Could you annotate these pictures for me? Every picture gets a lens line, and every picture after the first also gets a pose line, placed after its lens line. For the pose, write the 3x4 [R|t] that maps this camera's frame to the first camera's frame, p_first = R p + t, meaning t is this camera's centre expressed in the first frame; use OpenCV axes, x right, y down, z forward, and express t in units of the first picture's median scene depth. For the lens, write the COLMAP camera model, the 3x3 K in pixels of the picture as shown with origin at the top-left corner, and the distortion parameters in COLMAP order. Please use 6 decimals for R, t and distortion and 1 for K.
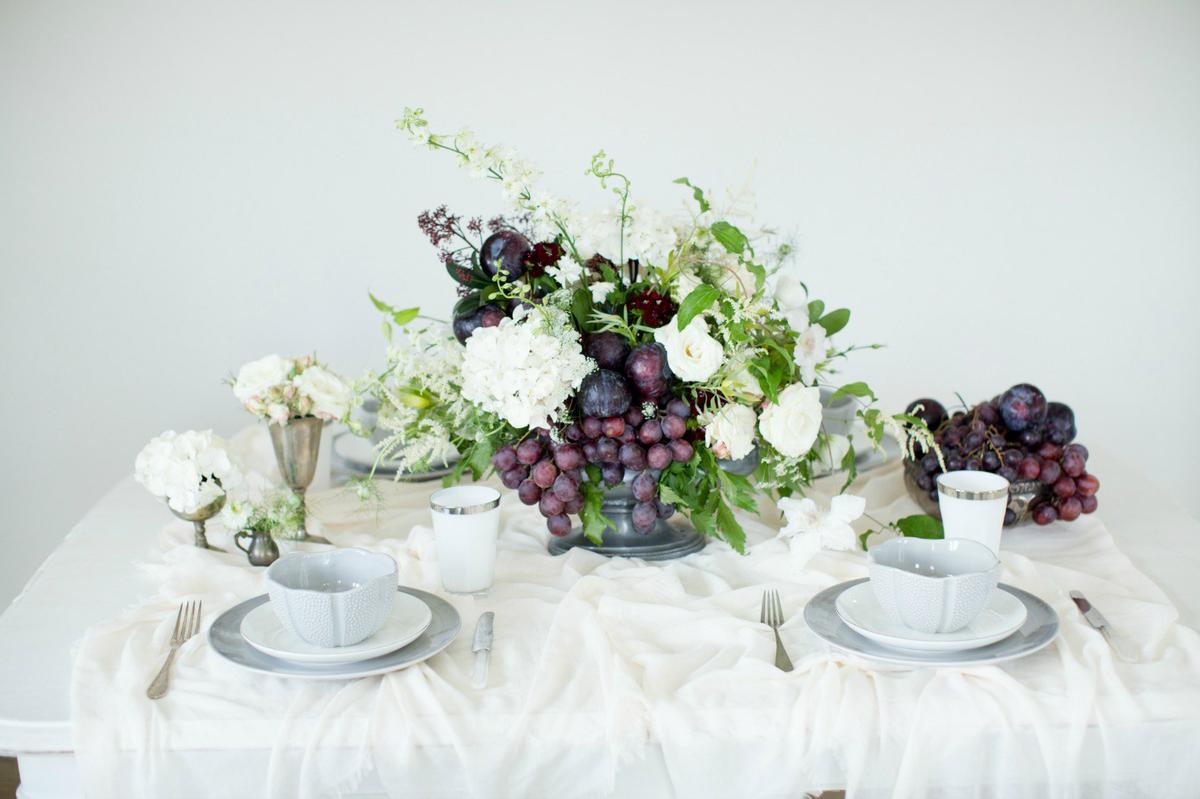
lens RADIAL K [[1796.0, 0, 600.0], [0, 1796.0, 399.5], [0, 0, 1]] dist [-0.178202, -0.003726]
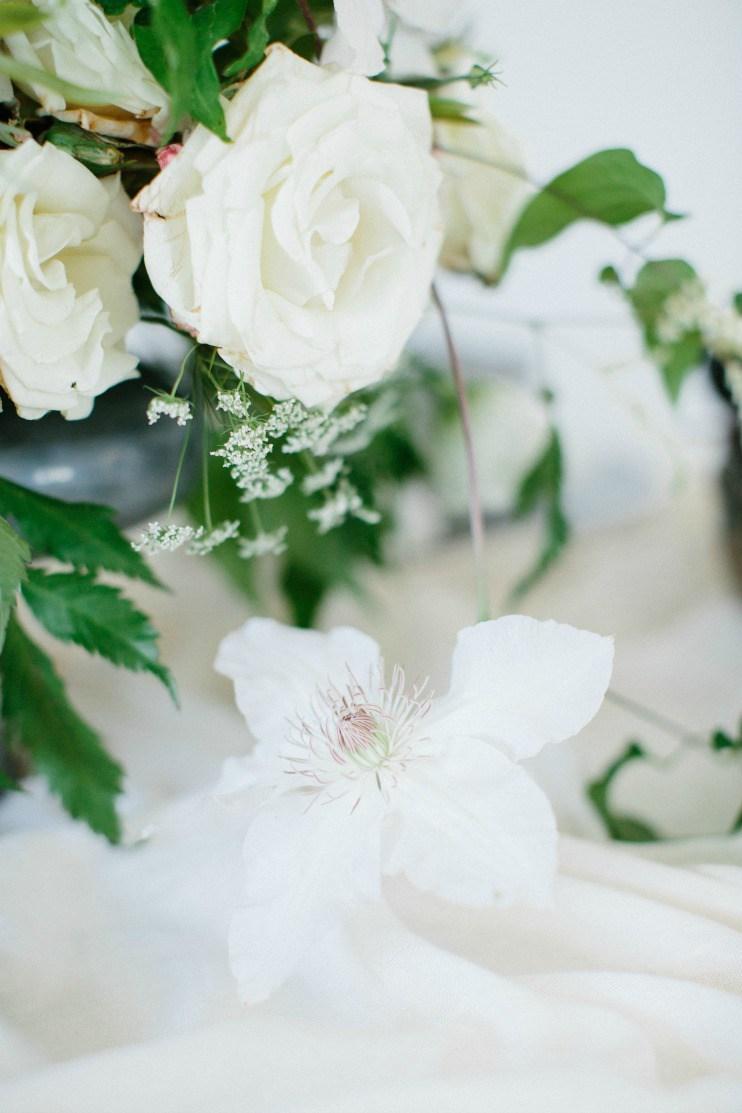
lens RADIAL K [[1665.8, 0, 371.0], [0, 1665.8, 556.5], [0, 0, 1]] dist [-0.178202, -0.003726]
pose [[0.996033, -0.003974, 0.088895, 0.098432], [0.003611, 0.999984, 0.004238, 0.049475], [-0.088910, -0.003900, 0.996032, 0.812742]]
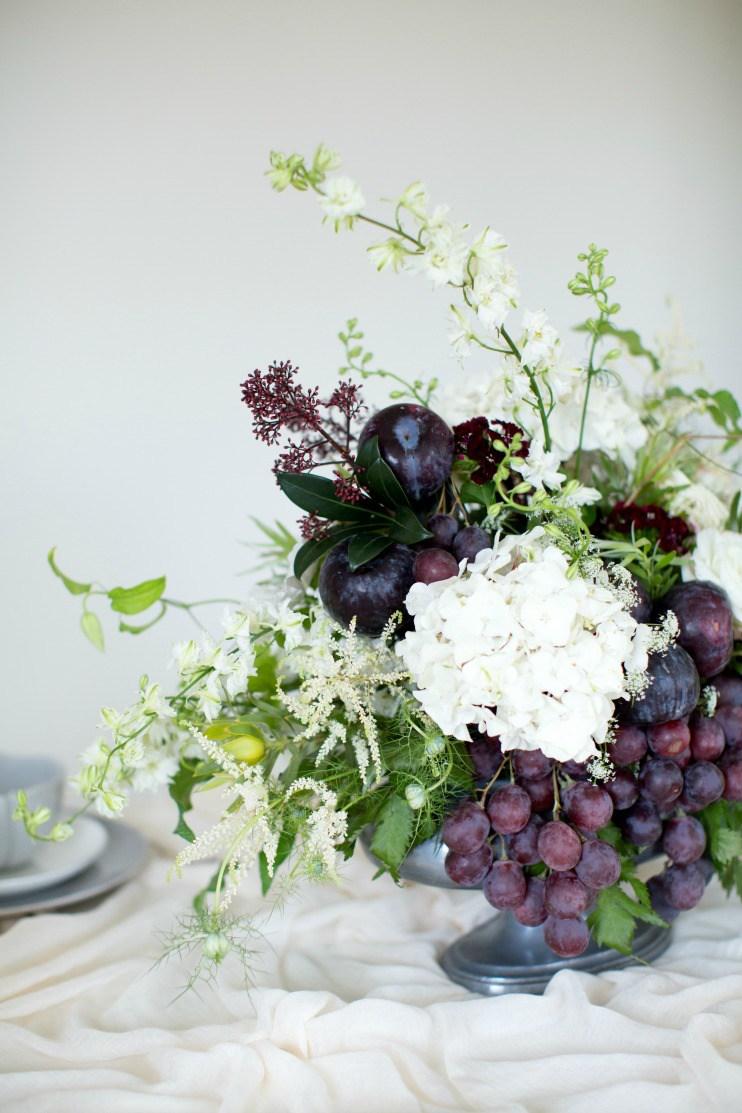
lens RADIAL K [[1665.8, 0, 371.0], [0, 1665.8, 556.5], [0, 0, 1]] dist [-0.178202, -0.003726]
pose [[0.870579, -0.074349, 0.486379, -0.310260], [0.129960, 0.988159, -0.081564, -0.010147], [-0.474556, 0.134218, 0.869932, 0.586135]]
